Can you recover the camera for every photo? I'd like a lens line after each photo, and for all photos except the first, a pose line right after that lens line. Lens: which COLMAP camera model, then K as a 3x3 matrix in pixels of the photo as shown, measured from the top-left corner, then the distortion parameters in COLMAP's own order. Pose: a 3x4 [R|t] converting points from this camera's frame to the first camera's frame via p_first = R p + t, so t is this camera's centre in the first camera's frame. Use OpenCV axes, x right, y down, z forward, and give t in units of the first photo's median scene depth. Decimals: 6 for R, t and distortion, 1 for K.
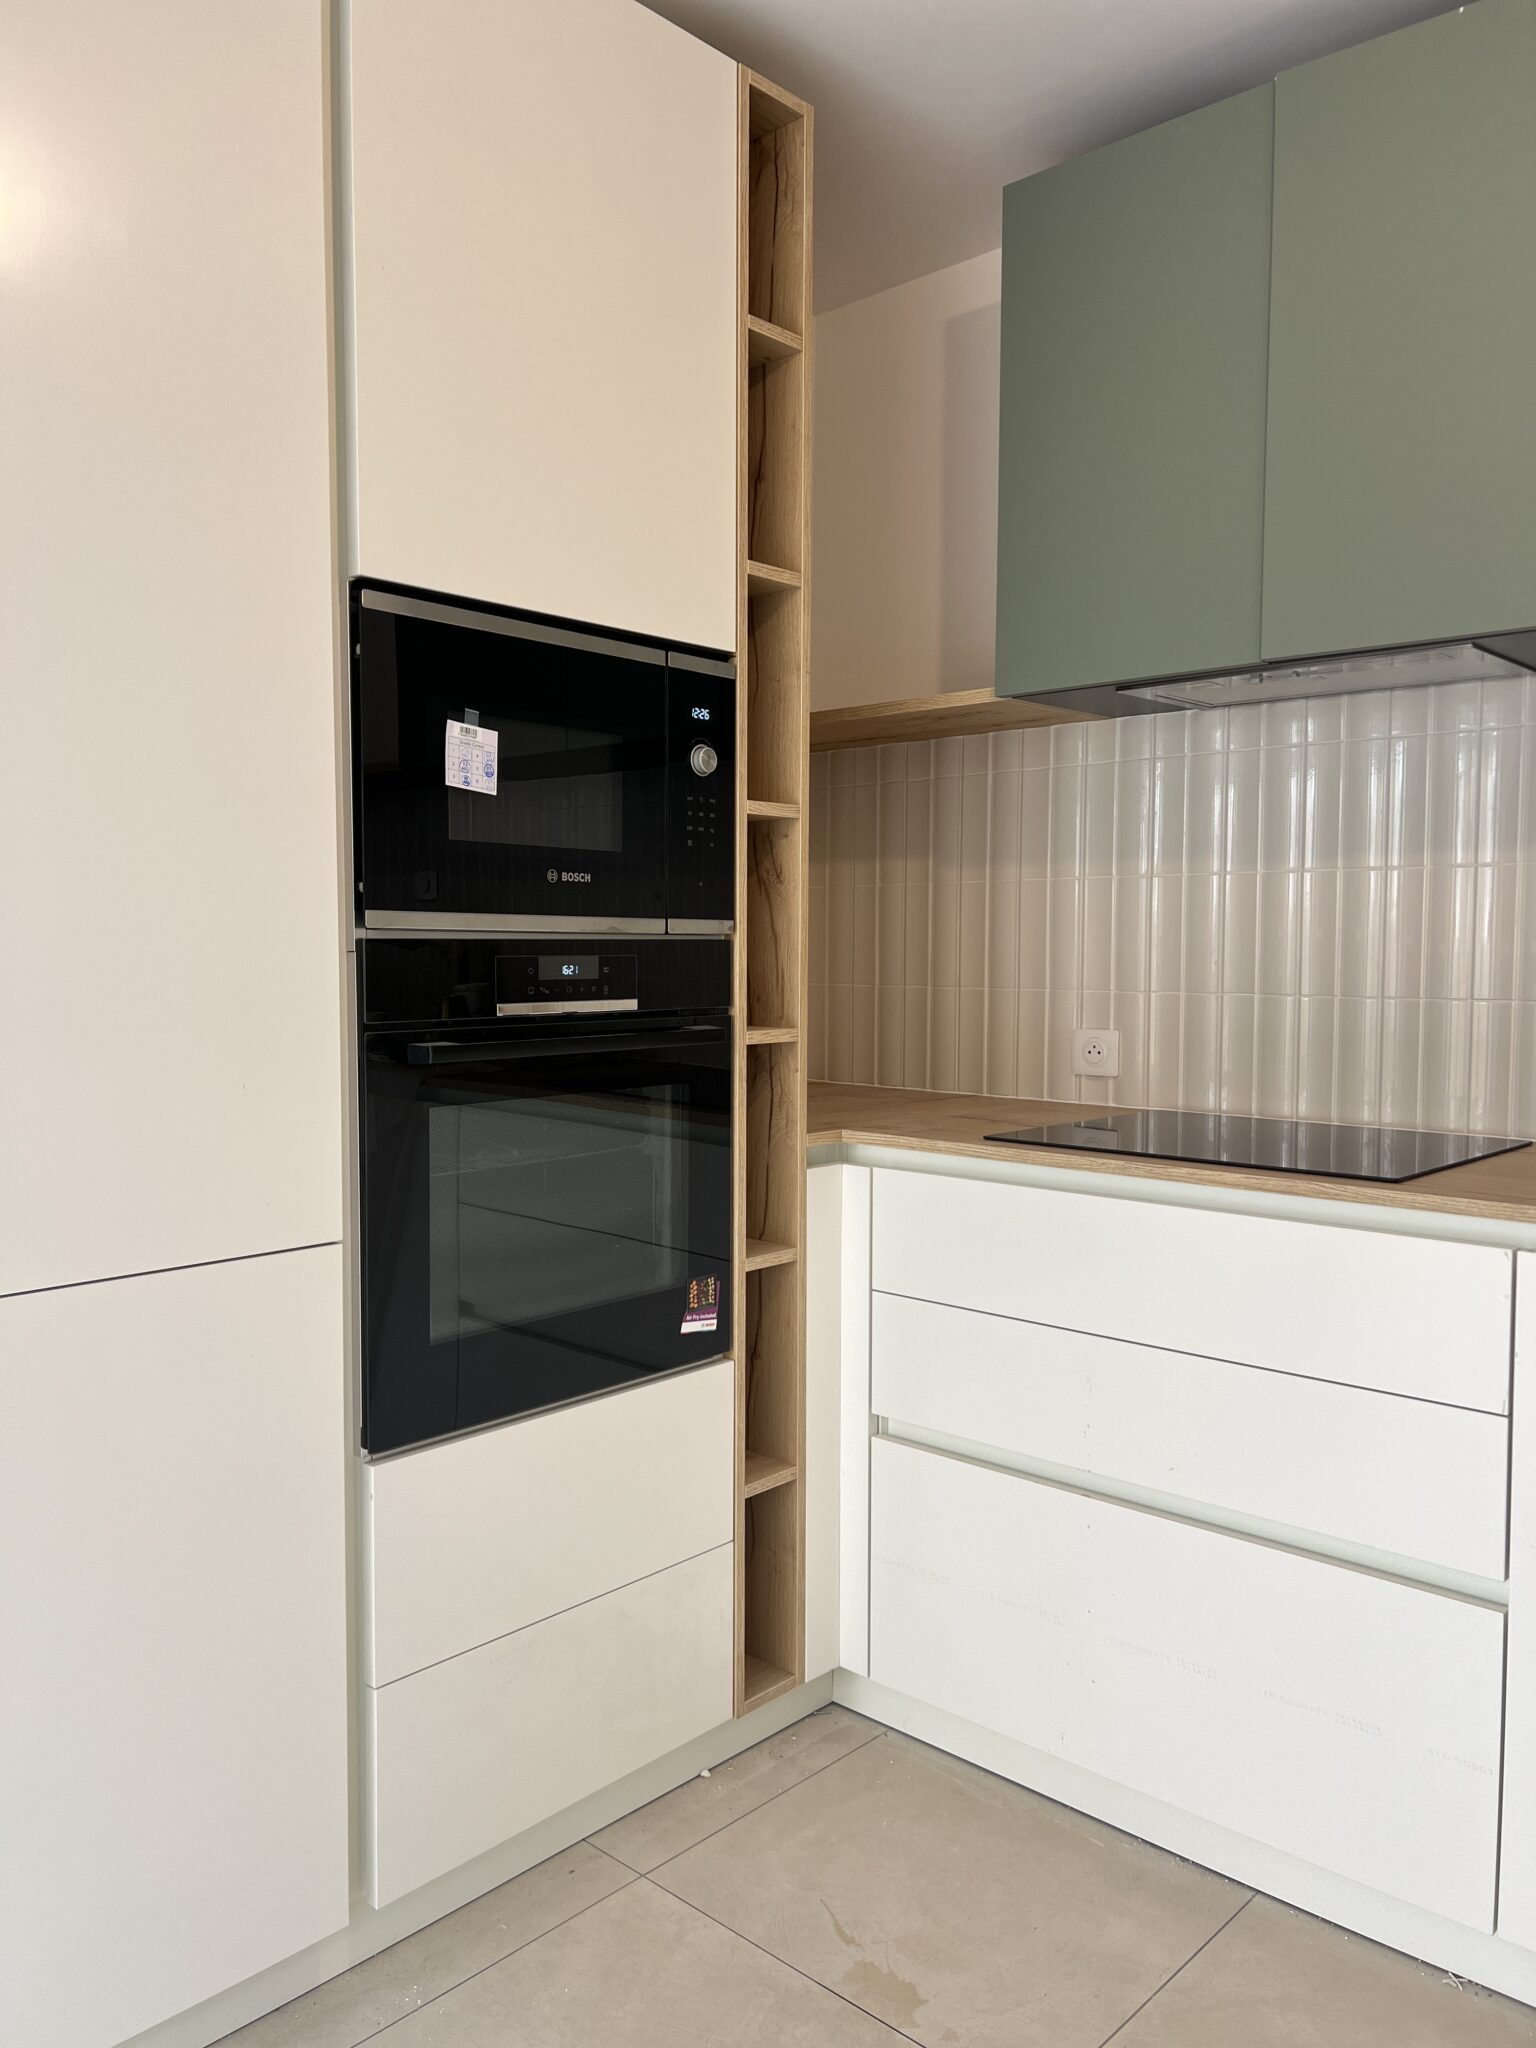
lens RADIAL K [[1530.1, 0, 767.1], [0, 1530.1, 1036.4], [0, 0, 1]] dist [0.080734, -0.106038]
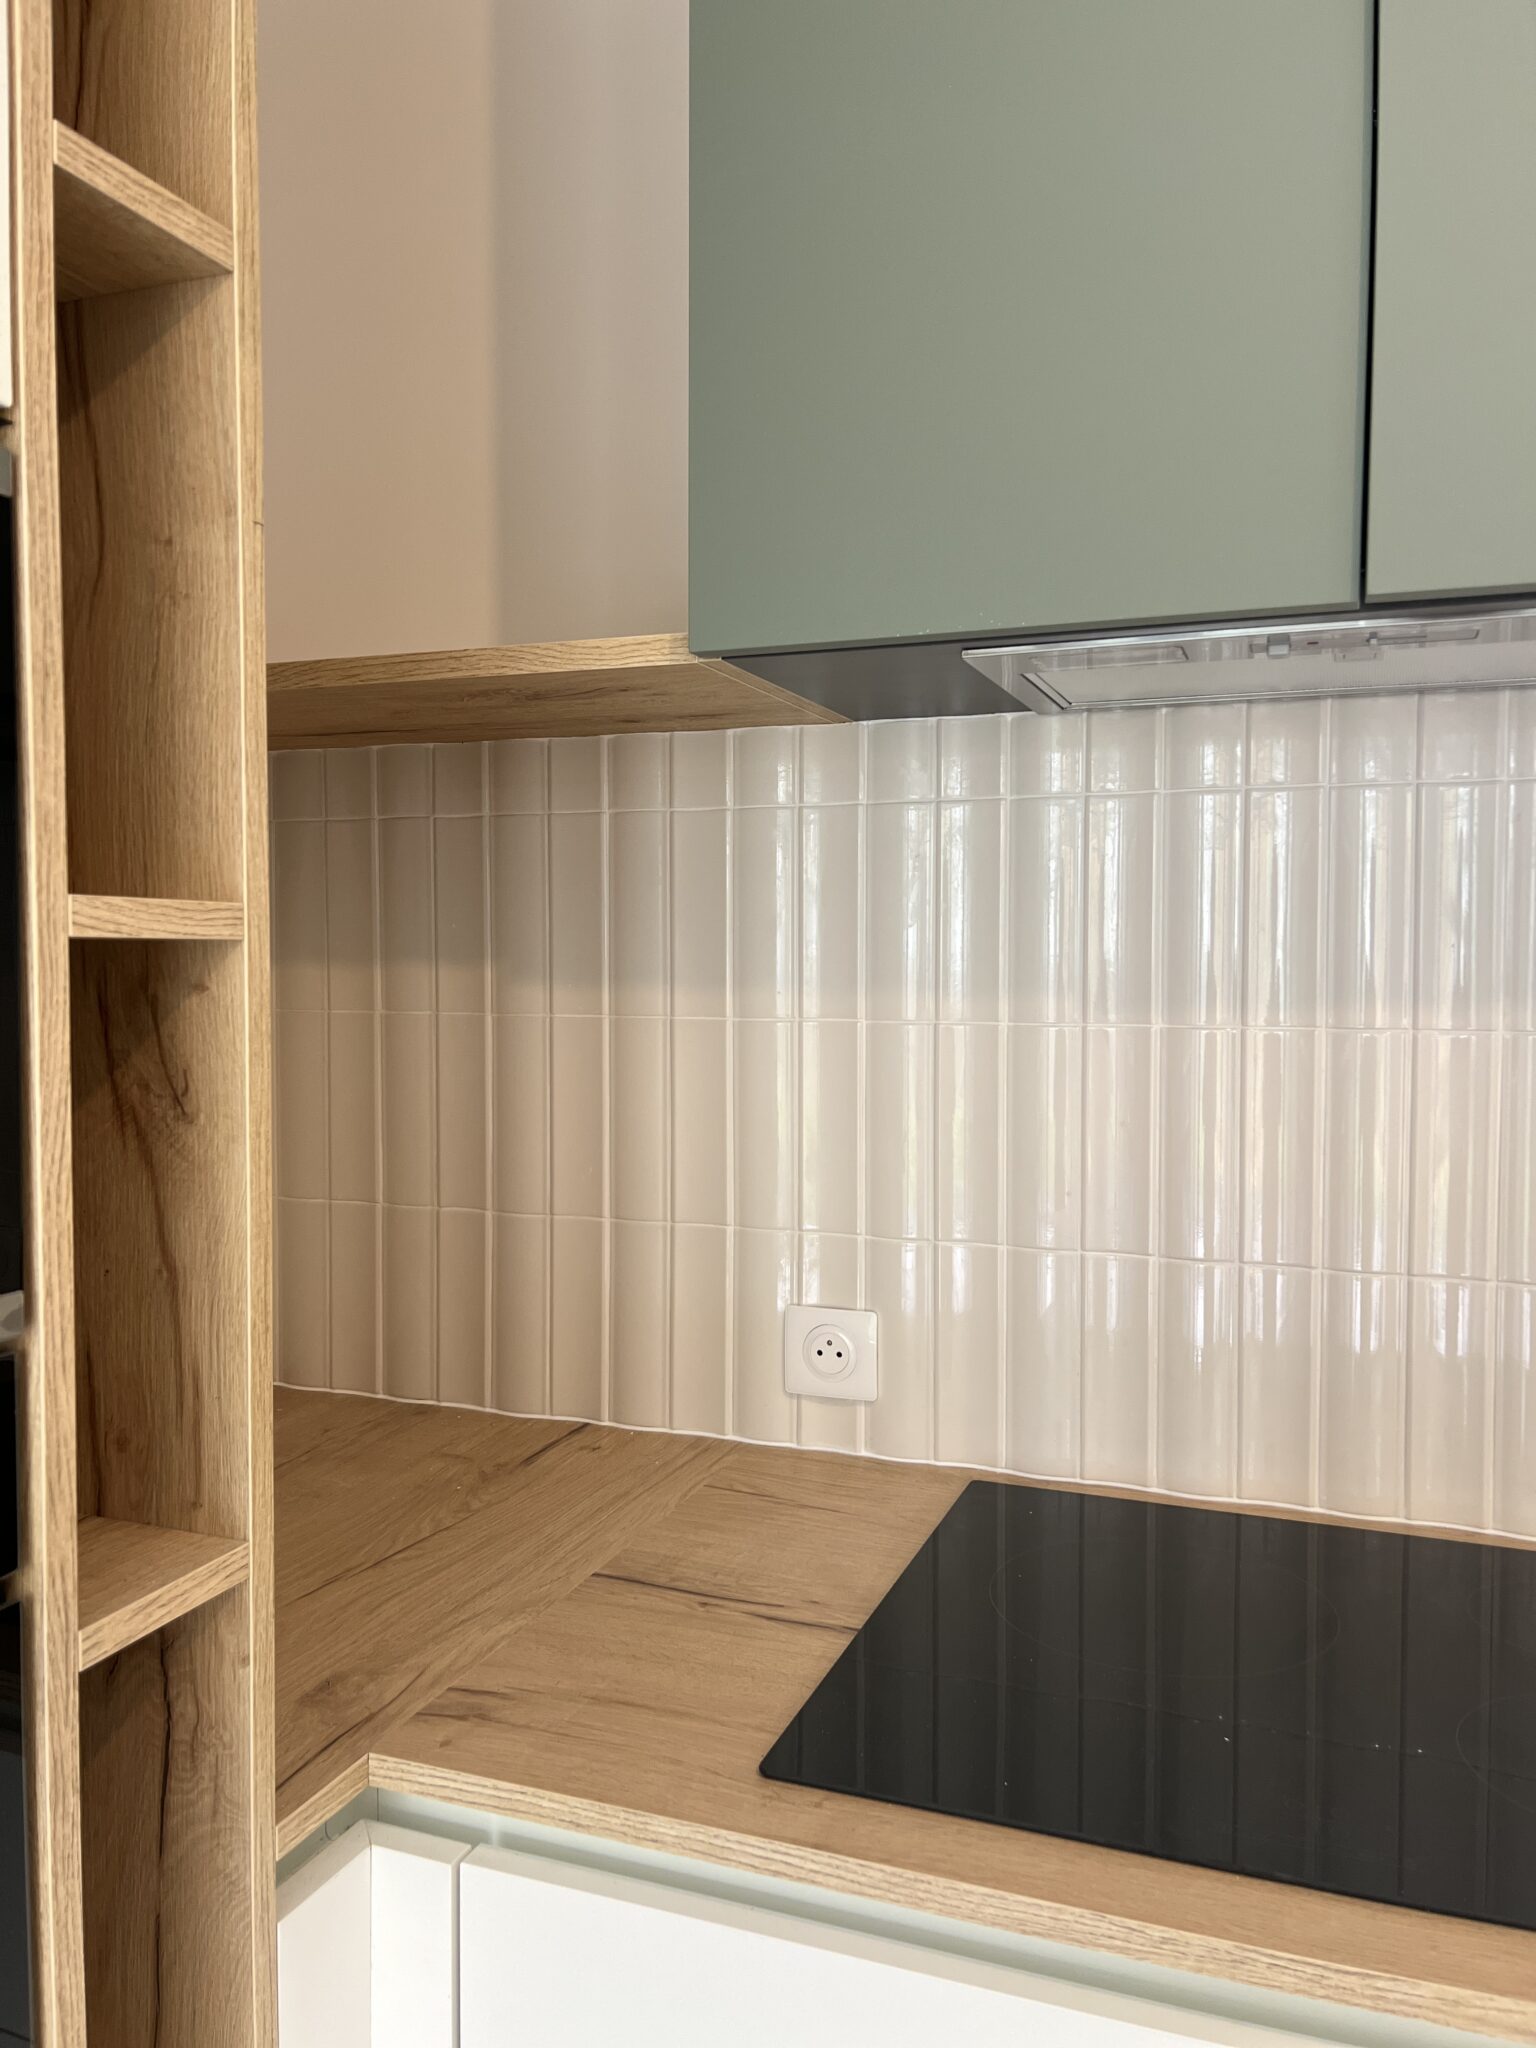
lens RADIAL K [[1530.1, 0, 767.1], [0, 1530.1, 1036.4], [0, 0, 1]] dist [0.080734, -0.106038]
pose [[0.929623, -0.017070, 0.368117, 0.002362], [0.020768, 0.999766, -0.006086, -0.103610], [-0.367927, 0.013303, 0.929760, 0.565204]]
